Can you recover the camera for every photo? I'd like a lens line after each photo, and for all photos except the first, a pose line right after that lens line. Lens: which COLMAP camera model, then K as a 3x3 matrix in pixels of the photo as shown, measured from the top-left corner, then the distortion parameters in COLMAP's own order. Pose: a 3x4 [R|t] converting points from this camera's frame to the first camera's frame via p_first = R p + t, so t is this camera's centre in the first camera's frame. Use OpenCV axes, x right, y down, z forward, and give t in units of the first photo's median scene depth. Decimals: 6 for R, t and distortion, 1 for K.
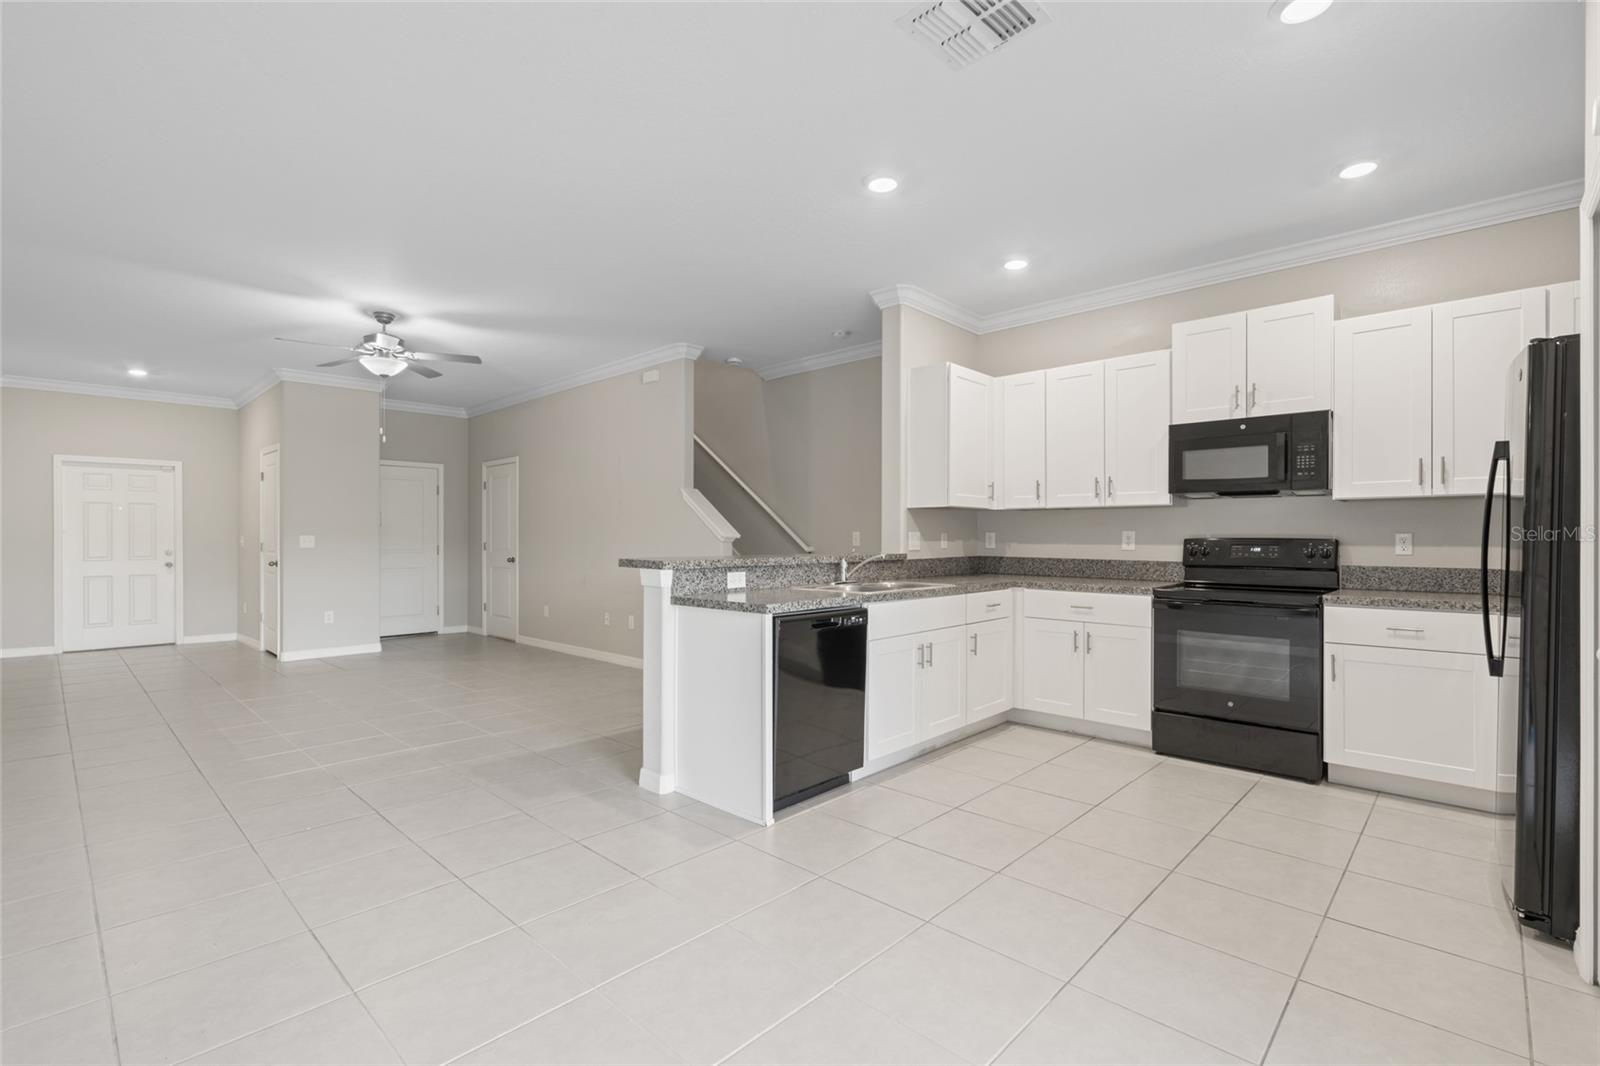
lens RADIAL K [[725.5, 0, 800.1], [0, 725.5, 530.1], [0, 0, 1]] dist [-0.007839, 0.002696]
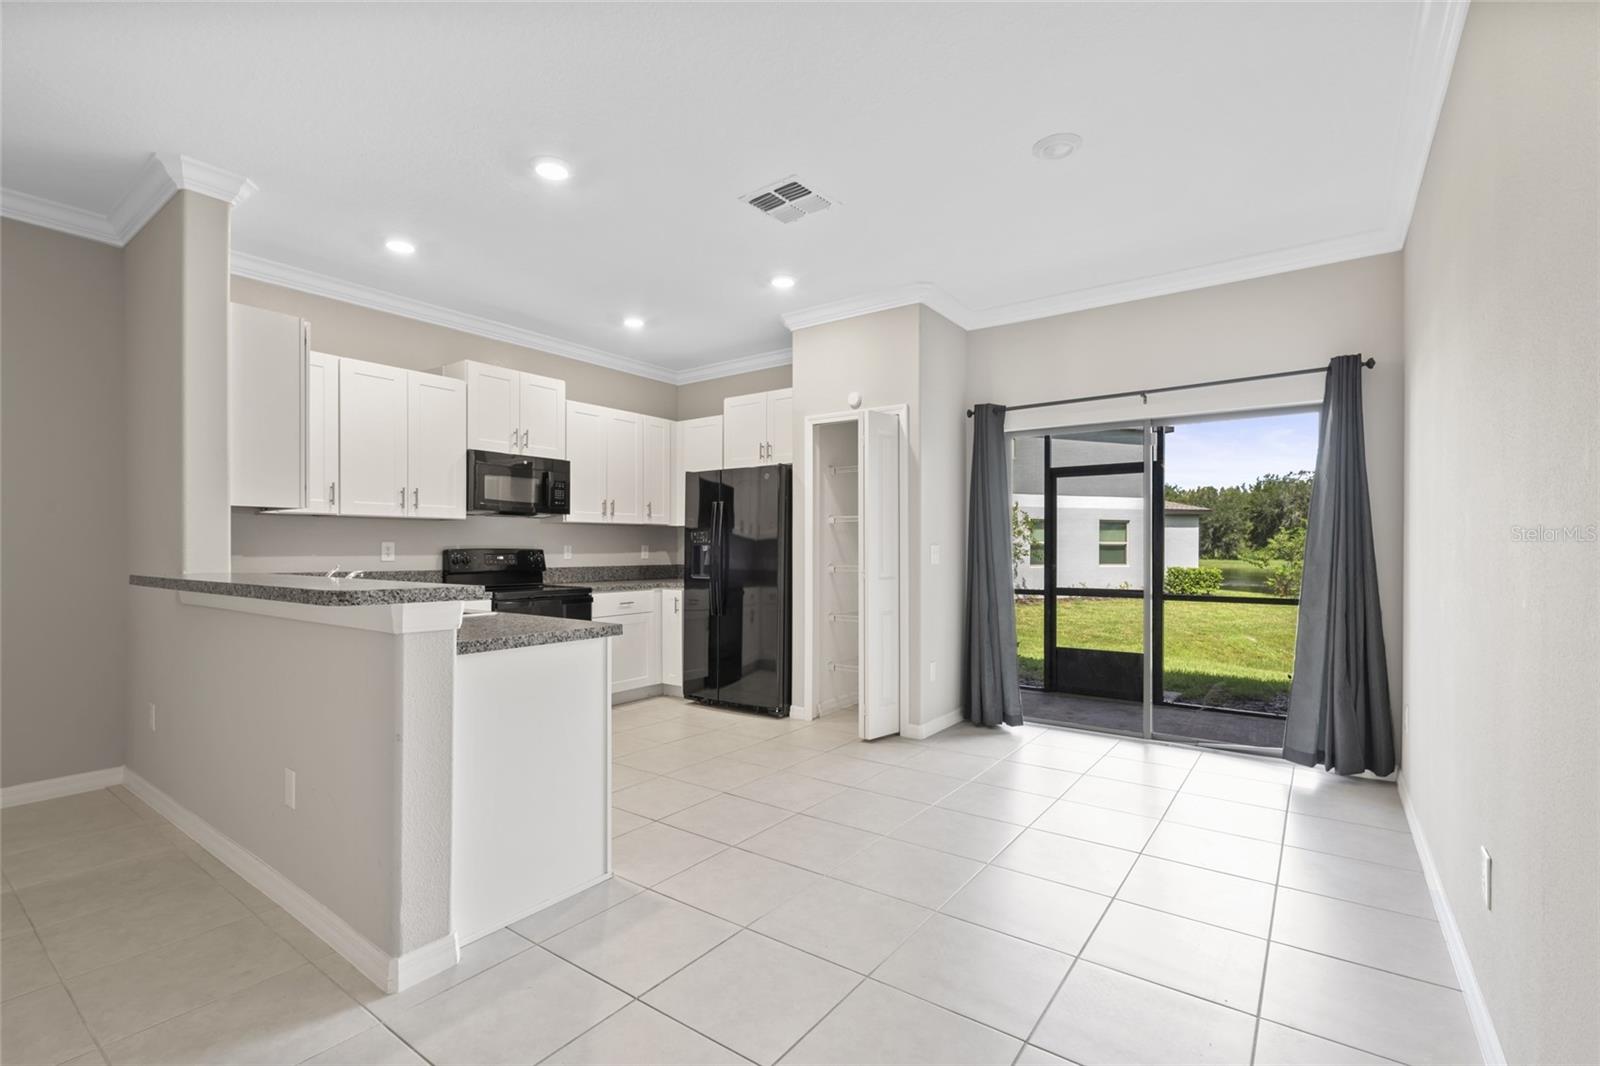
lens RADIAL K [[725.5, 0, 786.2], [0, 725.5, 551.1], [0, 0, 1]] dist [-0.007839, 0.002696]
pose [[-0.115683, -0.004969, 0.993274, -0.605701], [-0.009259, 0.999949, 0.003924, 0.005069], [-0.993243, -0.008743, -0.115723, 0.571591]]
